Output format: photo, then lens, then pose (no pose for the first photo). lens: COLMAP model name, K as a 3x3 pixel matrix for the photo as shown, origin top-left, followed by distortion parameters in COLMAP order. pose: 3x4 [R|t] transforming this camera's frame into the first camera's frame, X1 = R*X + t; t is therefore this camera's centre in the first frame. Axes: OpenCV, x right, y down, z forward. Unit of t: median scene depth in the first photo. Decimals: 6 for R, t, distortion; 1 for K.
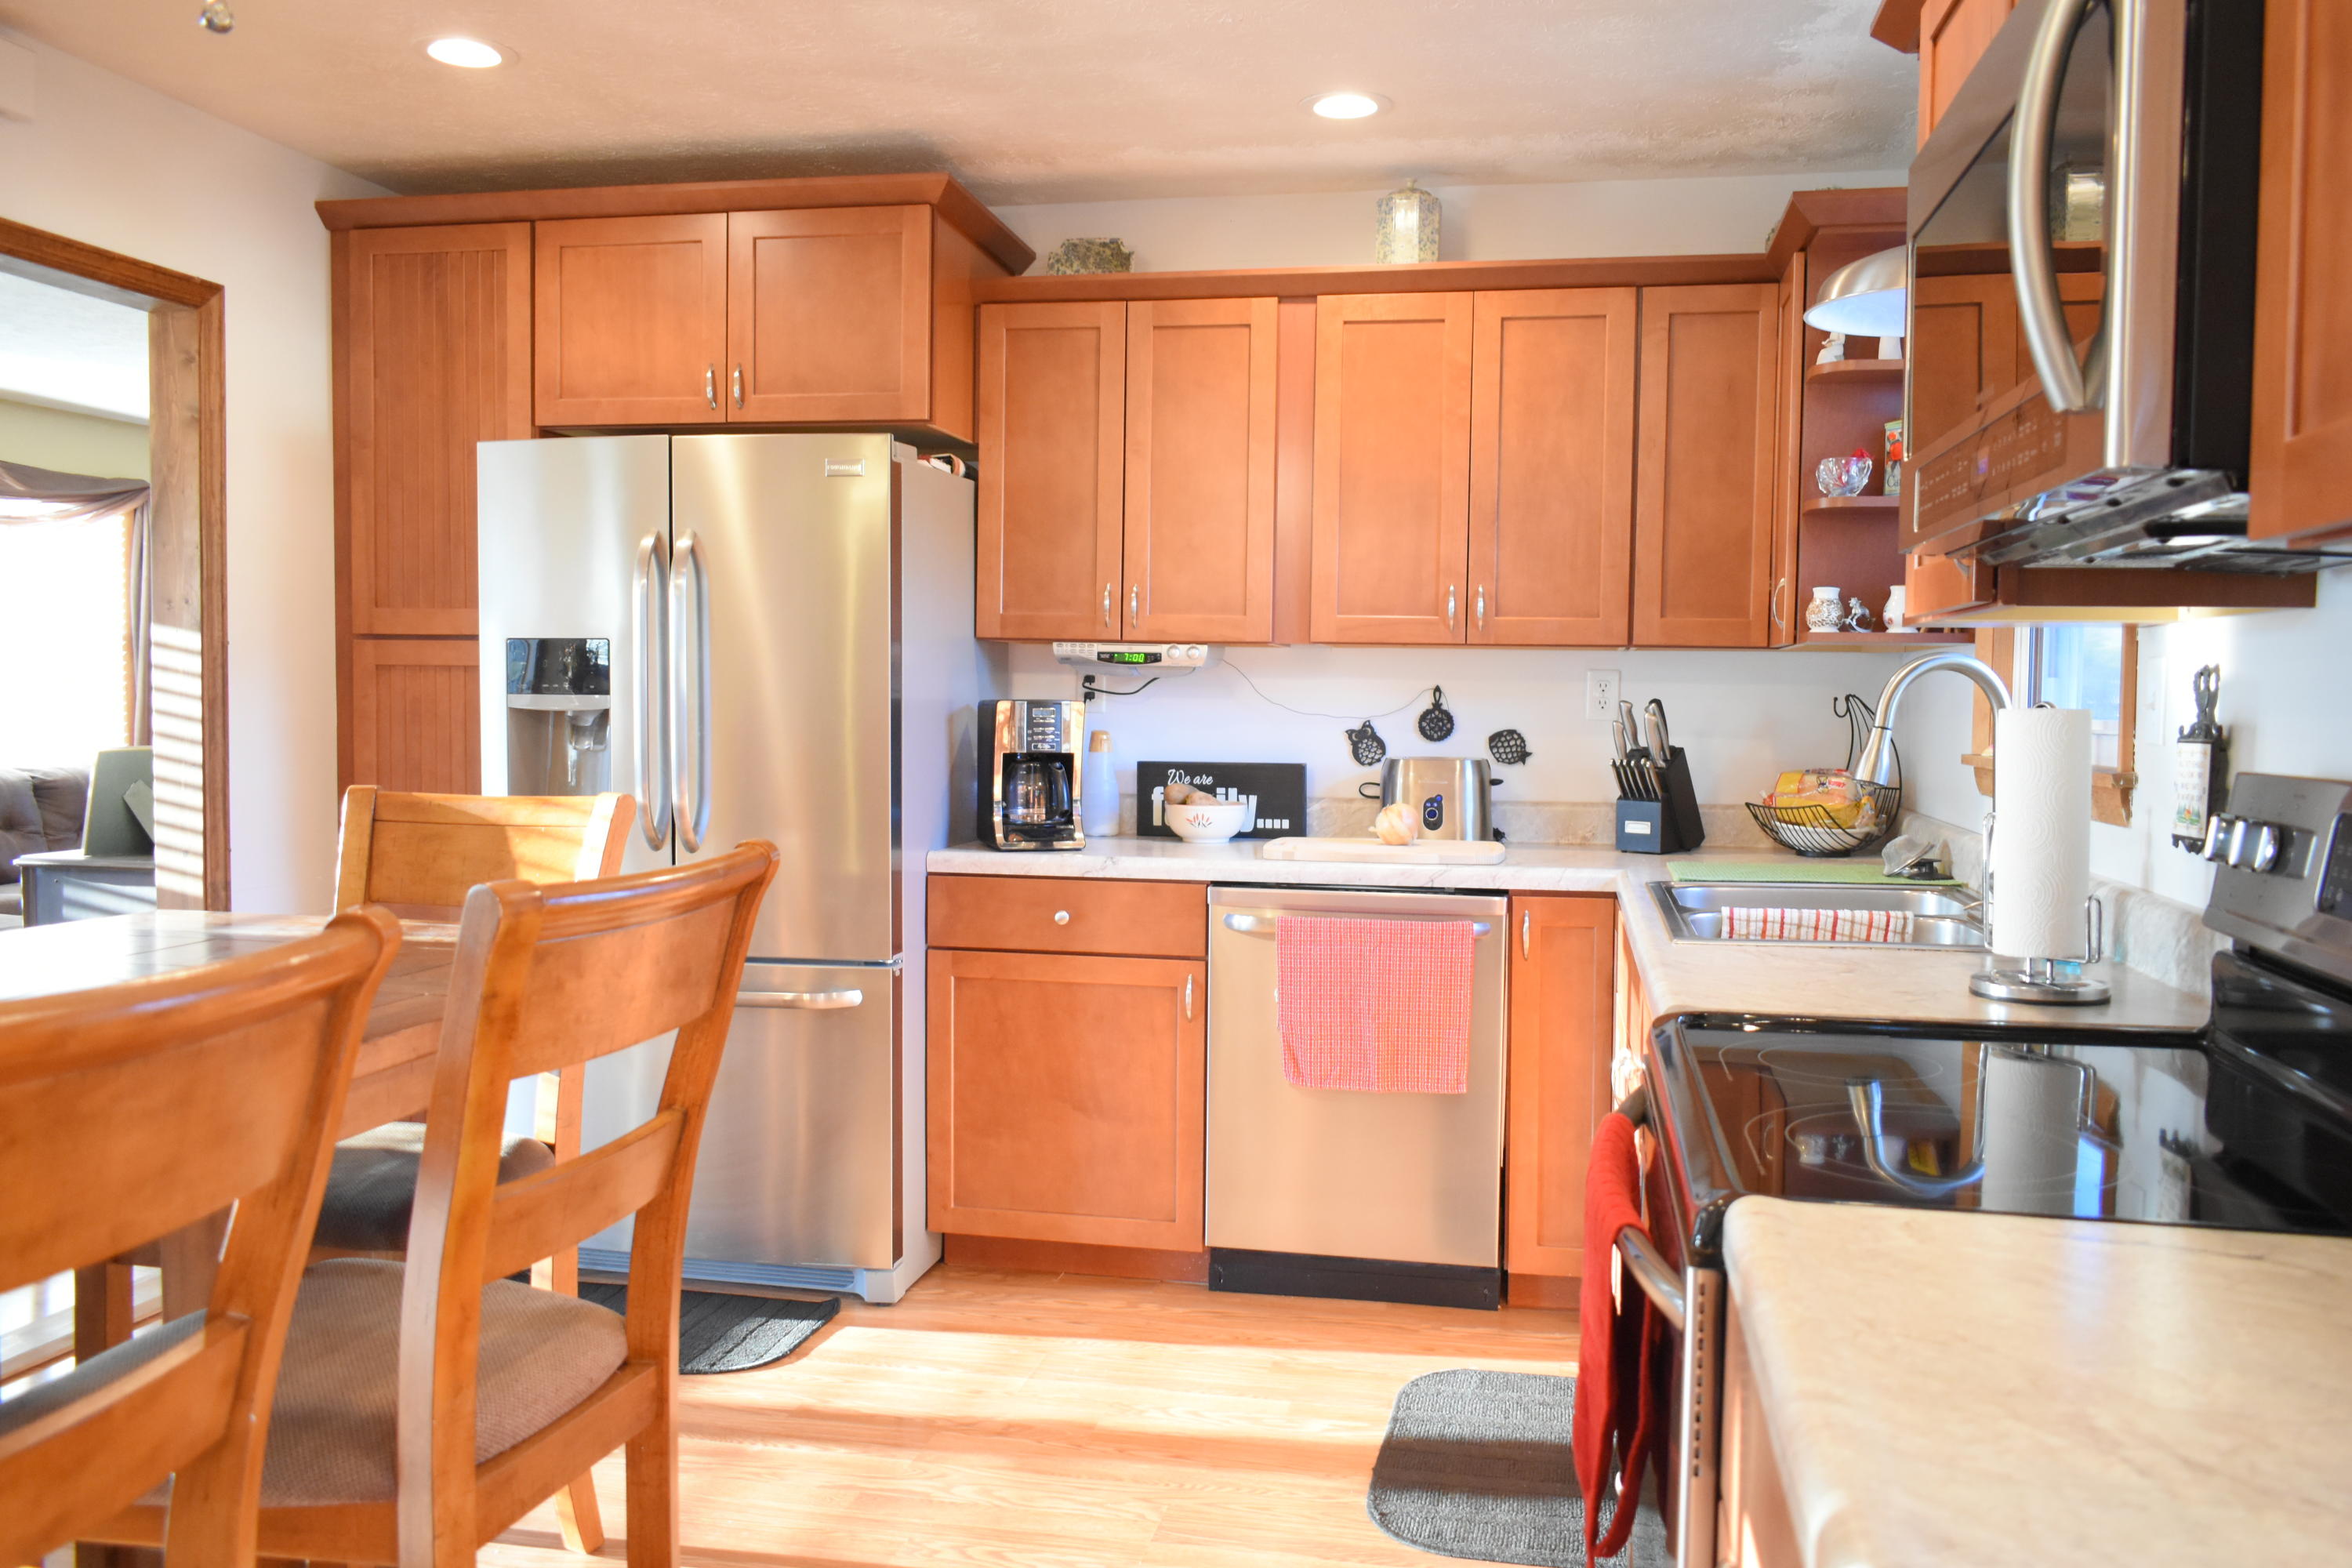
lens RADIAL K [[1794.2, 0, 1186.1], [0, 1794.2, 784.4], [0, 0, 1]] dist [-0.019789, 0.004177]
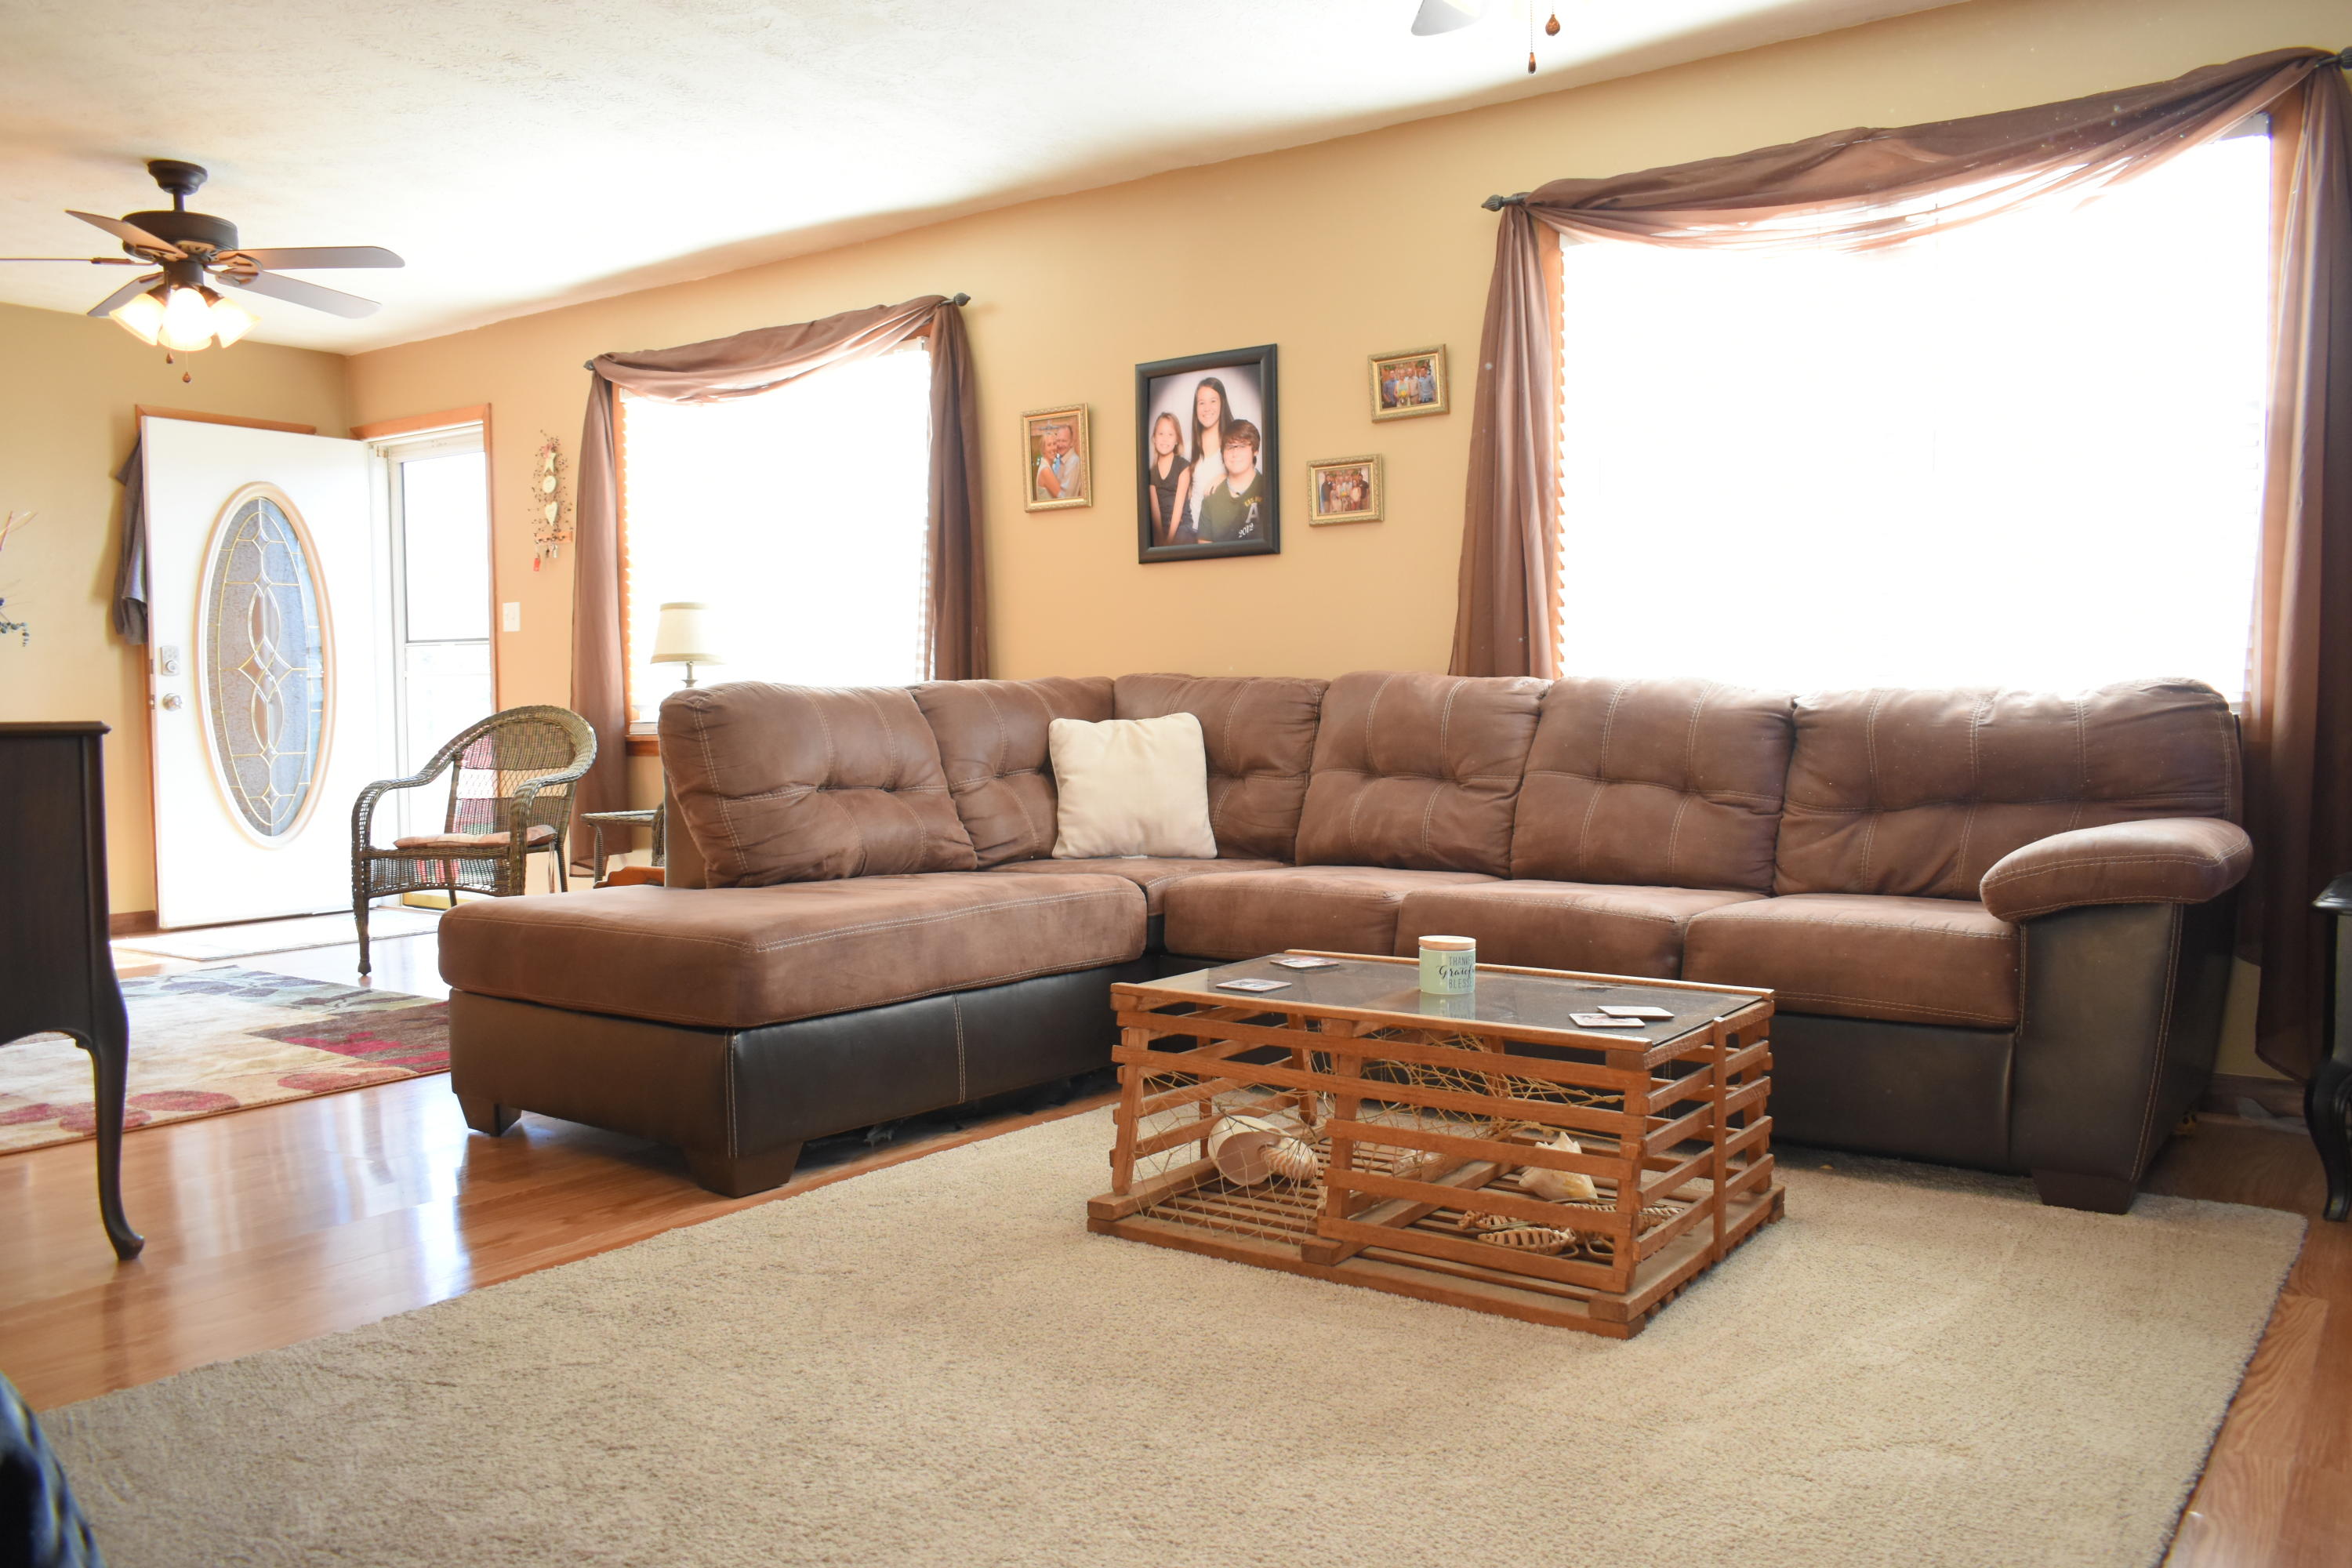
lens RADIAL K [[1794.2, 0, 1186.1], [0, 1794.2, 784.4], [0, 0, 1]] dist [-0.019789, 0.004177]
pose [[-0.416983, 0.034950, -0.908242, -0.140580], [-0.043824, 0.997325, 0.058498, -0.007689], [0.907857, 0.064195, -0.414336, 2.010460]]
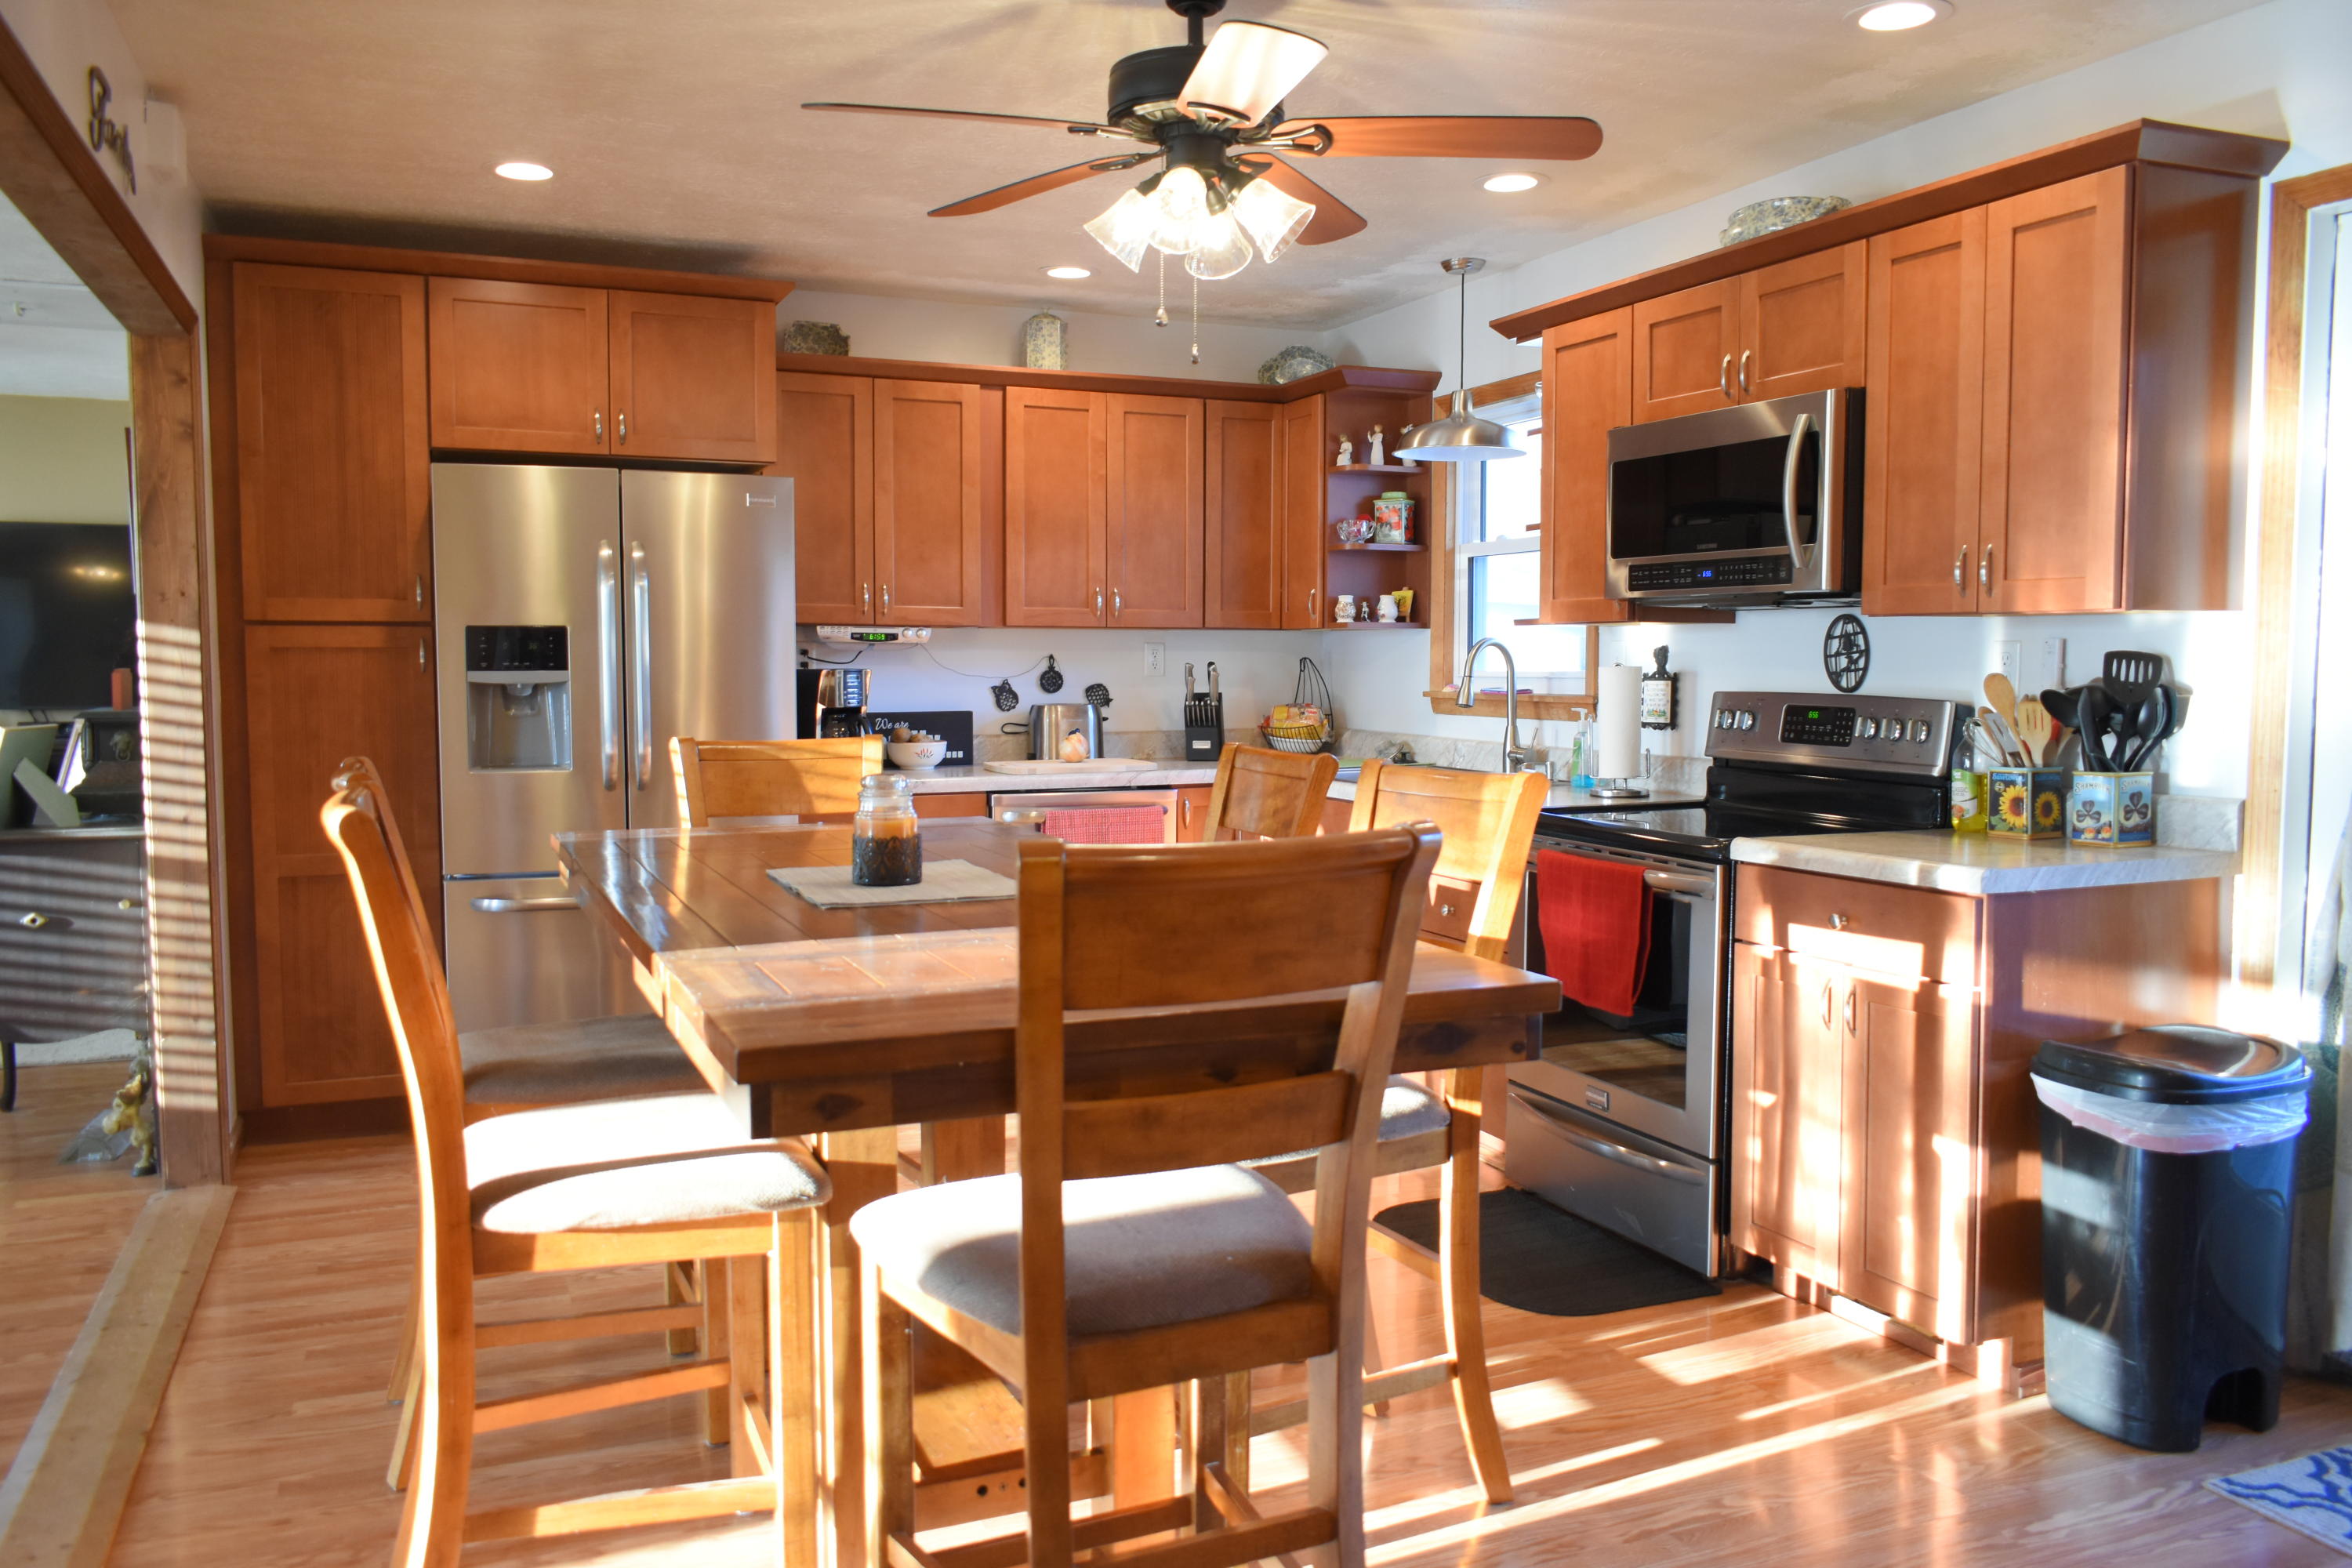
lens RADIAL K [[1803.6, 0, 1182.6], [0, 1803.6, 778.7], [0, 0, 1]] dist [-0.008025, -0.008752]
pose [[0.821318, -0.051235, 0.568165, -0.671945], [0.038951, 0.998671, 0.033751, 0.000154], [-0.569139, -0.005589, 0.822223, -0.288122]]
